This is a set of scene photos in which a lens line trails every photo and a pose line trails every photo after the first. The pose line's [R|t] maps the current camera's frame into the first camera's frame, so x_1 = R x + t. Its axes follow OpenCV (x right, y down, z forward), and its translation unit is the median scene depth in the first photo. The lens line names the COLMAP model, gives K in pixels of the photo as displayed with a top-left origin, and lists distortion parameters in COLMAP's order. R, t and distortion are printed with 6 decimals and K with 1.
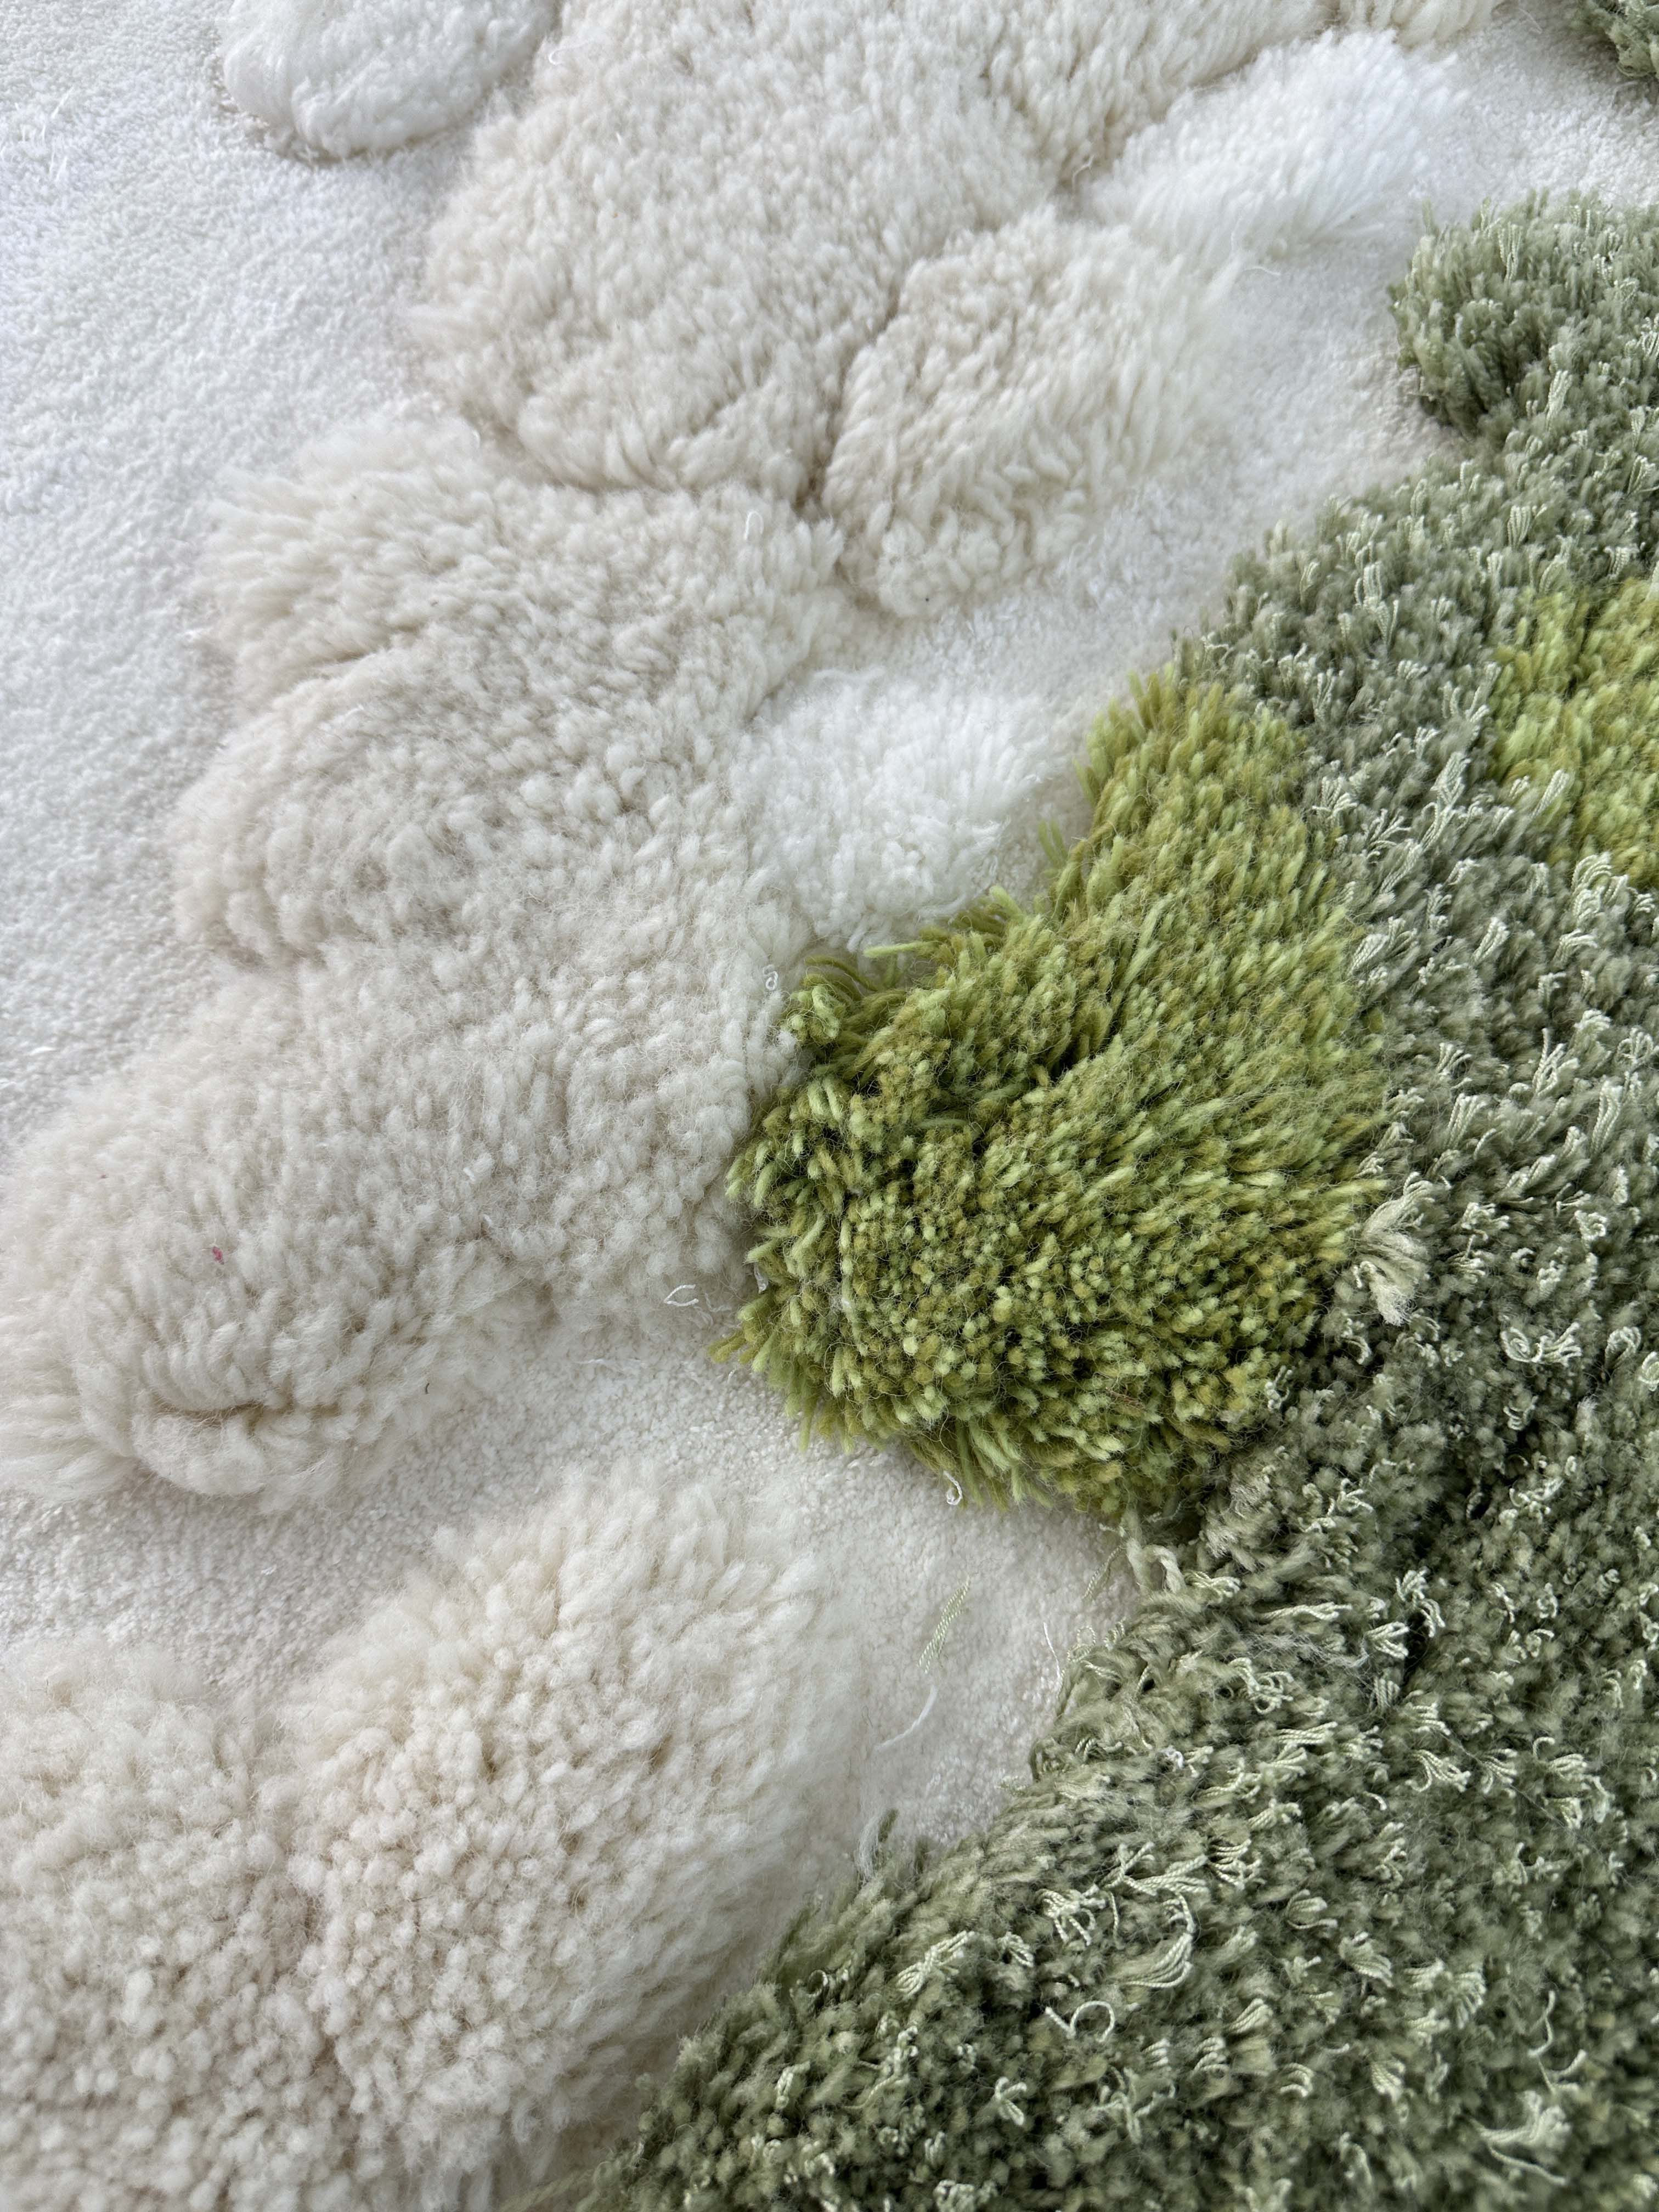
lens RADIAL K [[1488.3, 0, 825.2], [0, 1488.3, 1099.5], [0, 0, 1]] dist [0.025460, -0.030292]
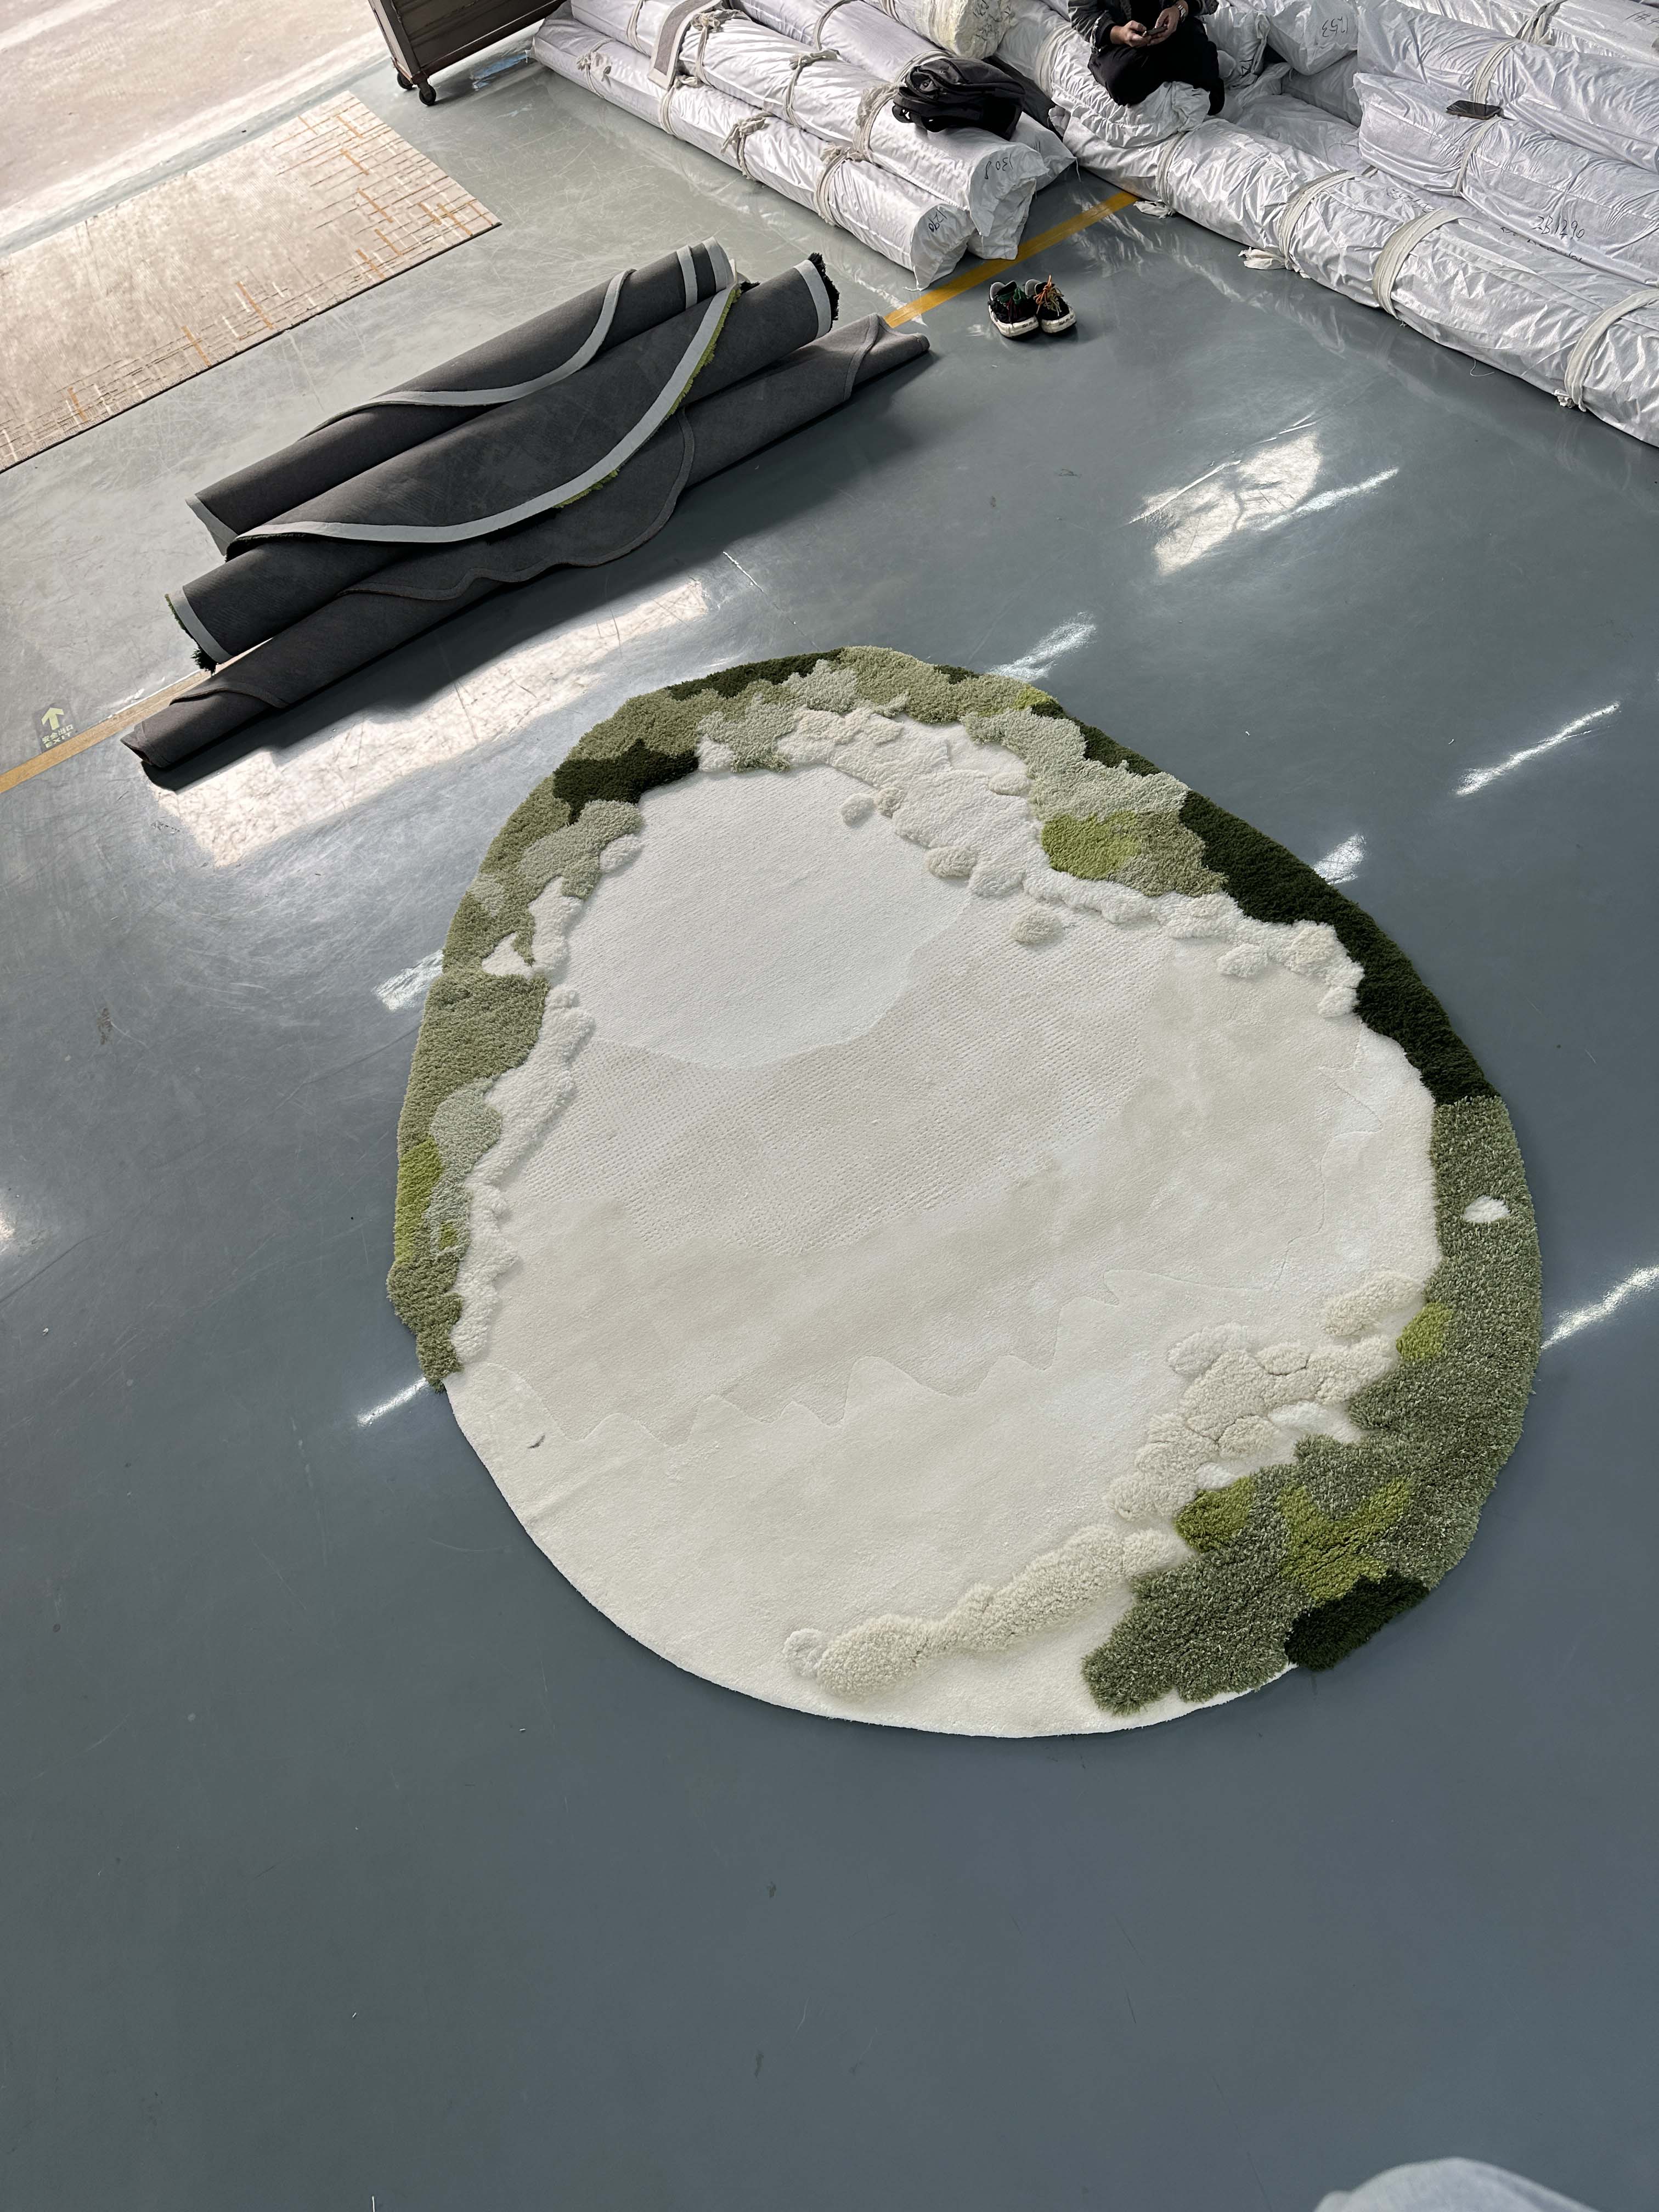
lens RADIAL K [[1488.3, 0, 815.1], [0, 1488.3, 1117.0], [0, 0, 1]] dist [0.025460, -0.030292]
pose [[0.845150, 0.253423, -0.470635, 1.708282], [-0.366144, 0.915938, -0.164304, 0.161231], [0.389434, 0.311182, 0.866895, -8.448048]]
